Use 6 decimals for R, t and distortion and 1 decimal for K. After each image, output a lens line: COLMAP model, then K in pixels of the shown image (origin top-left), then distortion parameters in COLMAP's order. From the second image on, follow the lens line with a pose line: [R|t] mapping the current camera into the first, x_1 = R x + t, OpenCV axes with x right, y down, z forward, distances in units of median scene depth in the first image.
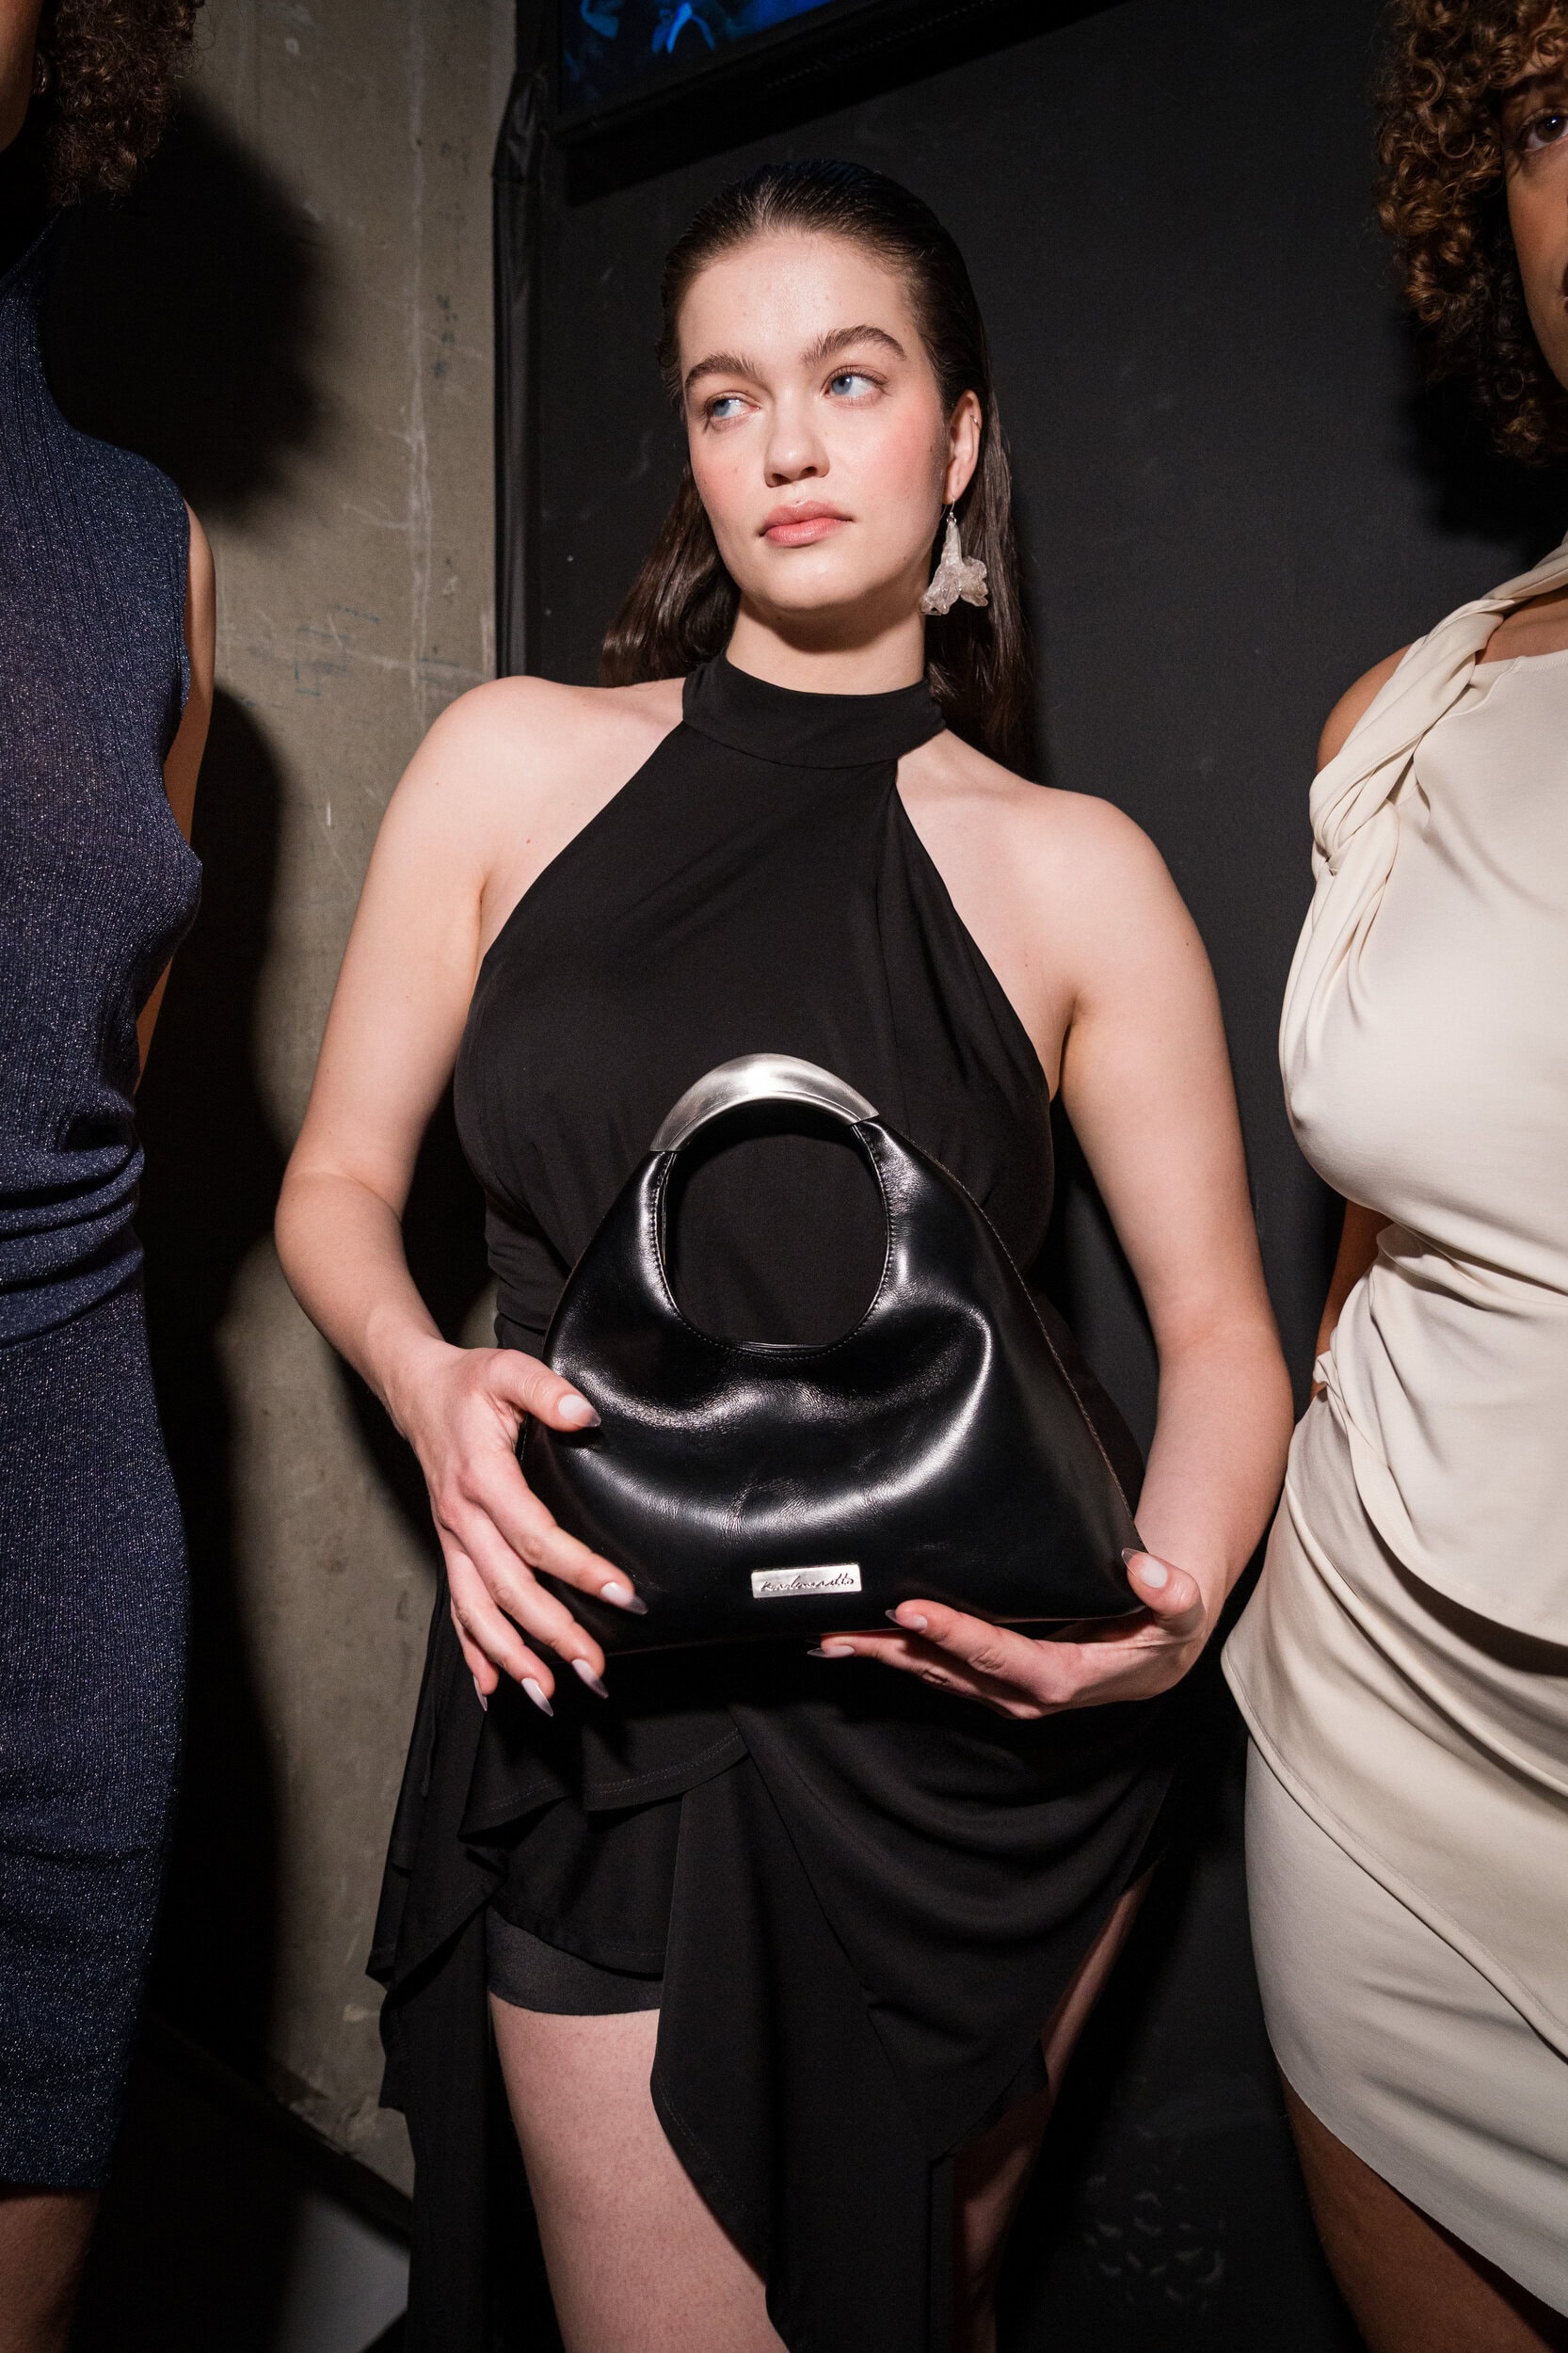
lens RADIAL K [[1702.7, 0, 770.2], [0, 1702.7, 1086.2], [0, 0, 1]] dist [-0.012667, 0.009900]
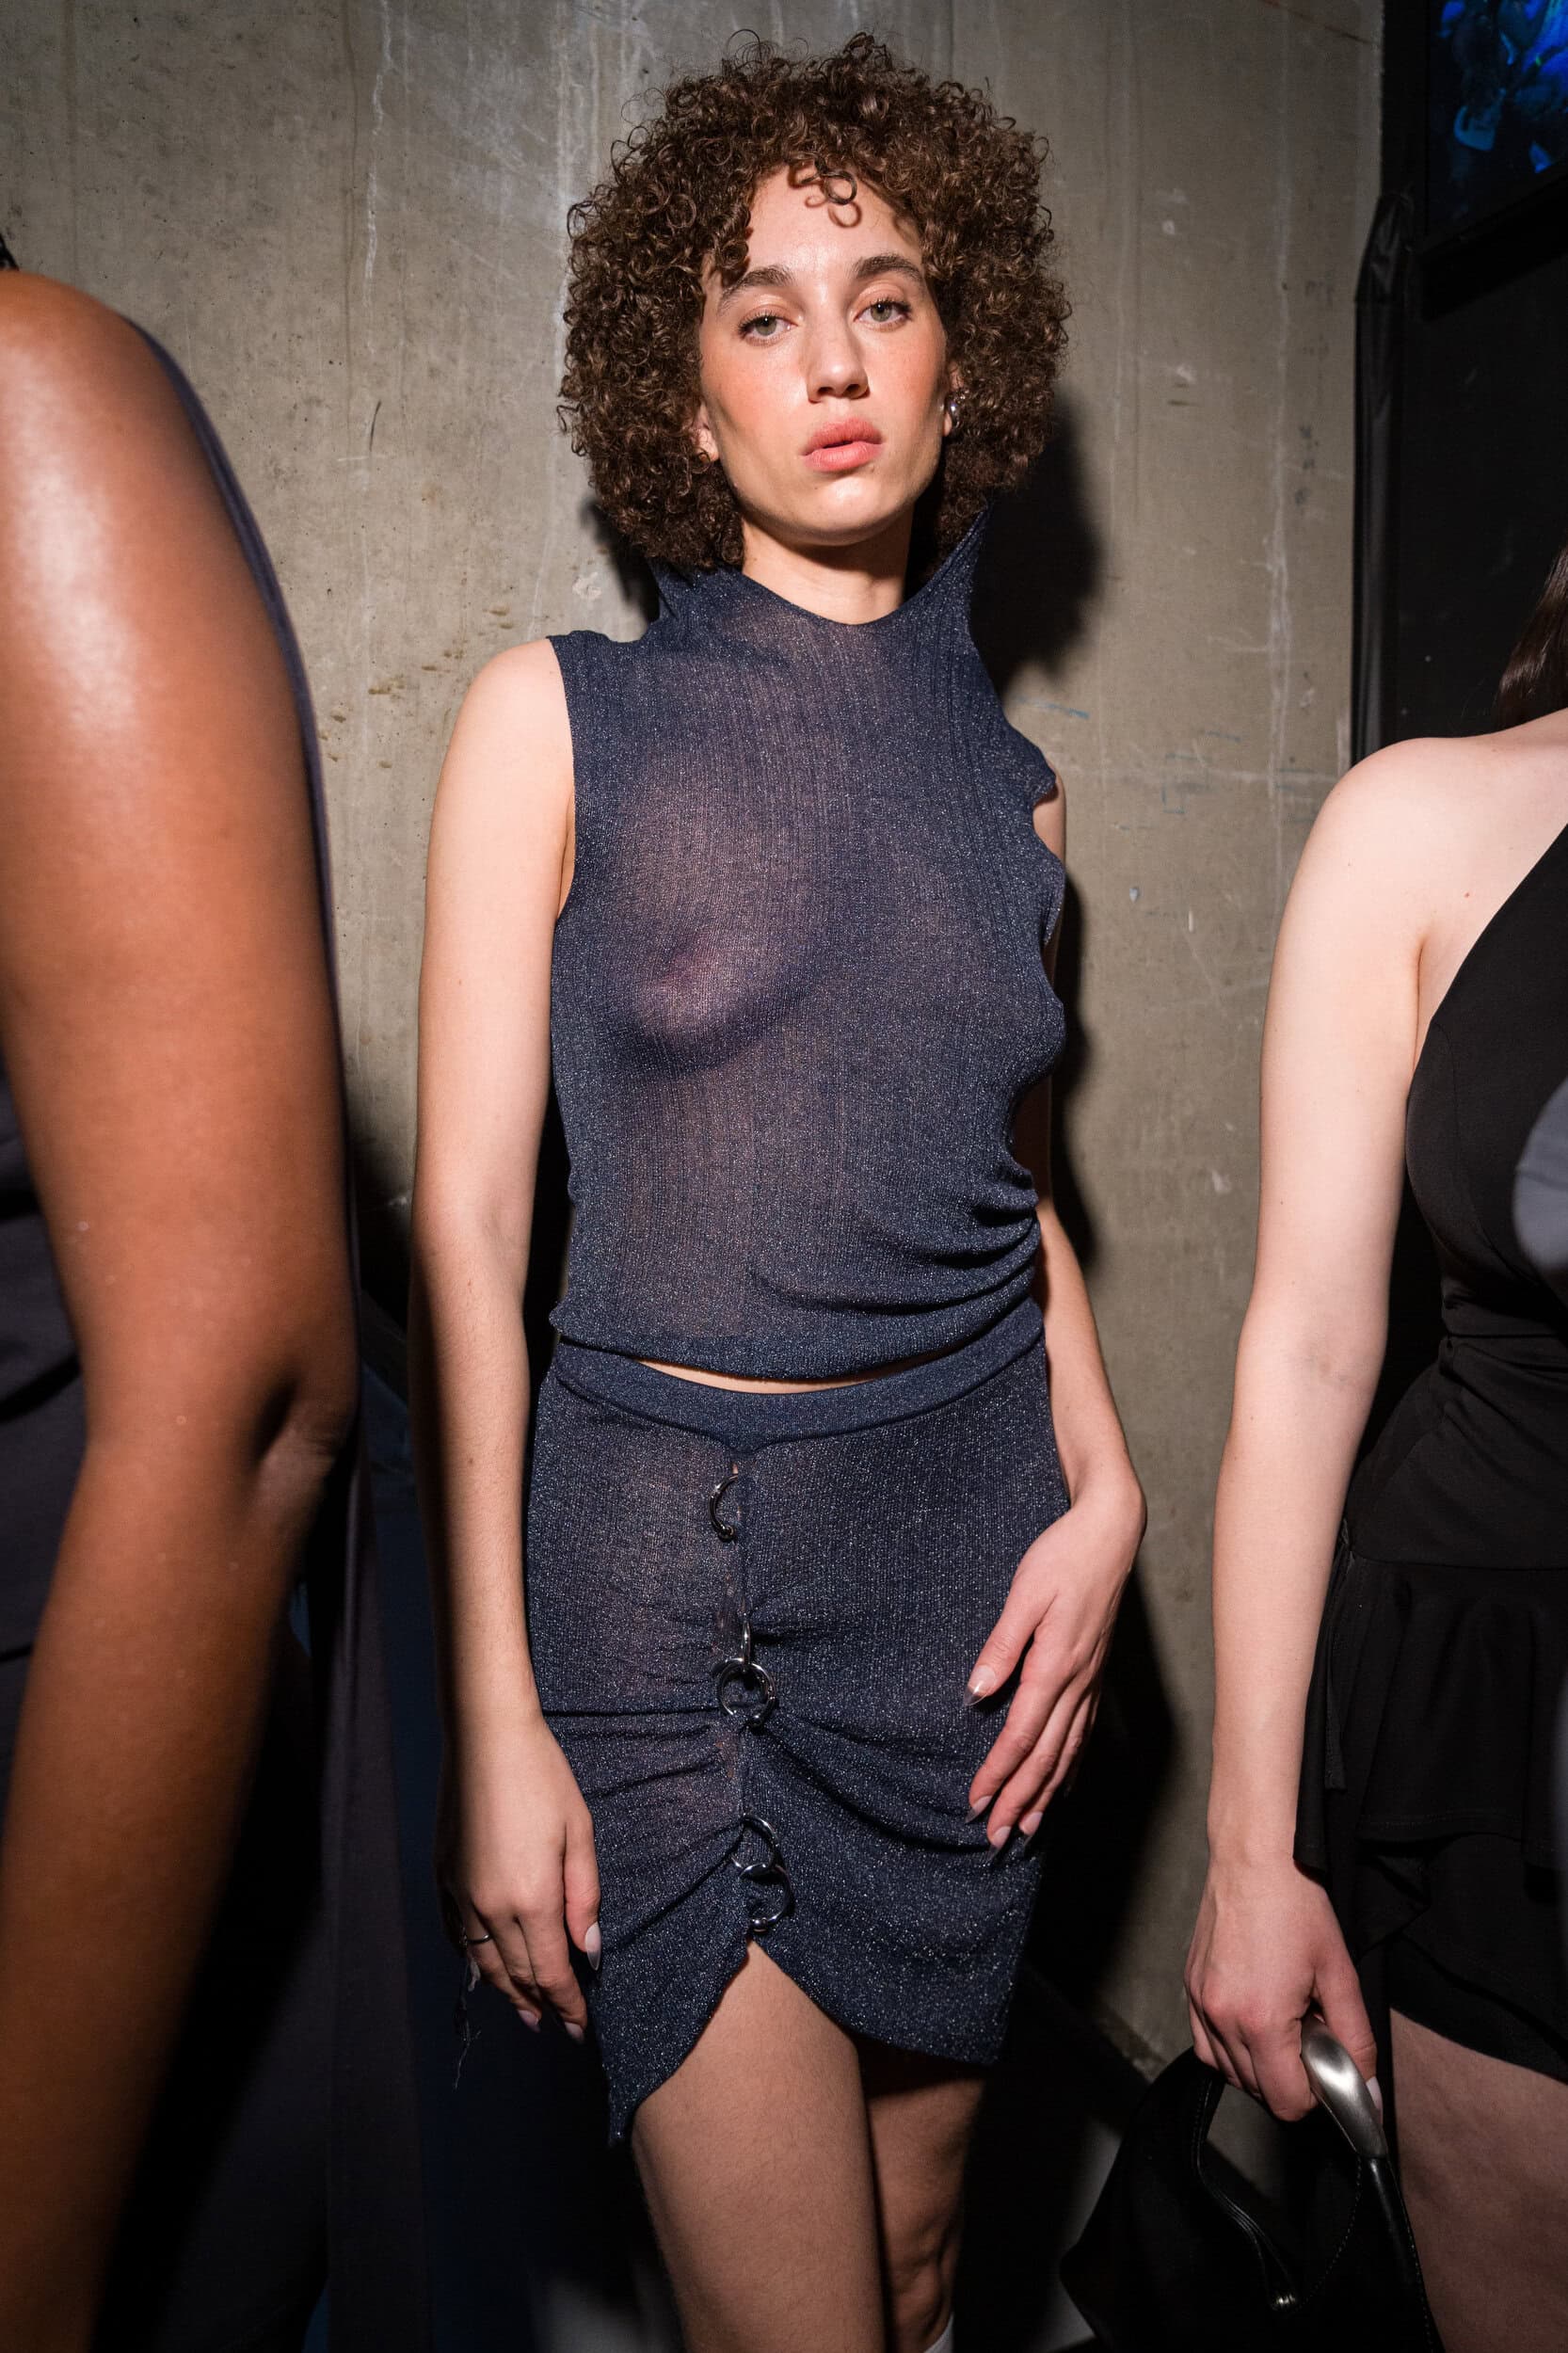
lens RADIAL K [[1702.7, 0, 770.2], [0, 1702.7, 1086.2], [0, 0, 1]] dist [-0.012667, 0.009900]
pose [[0.884614, 0.022021, -0.465803, 0.015741], [-0.012725, 0.999652, 0.023094, -0.072094], [0.466150, -0.014502, 0.884587, -0.104547]]
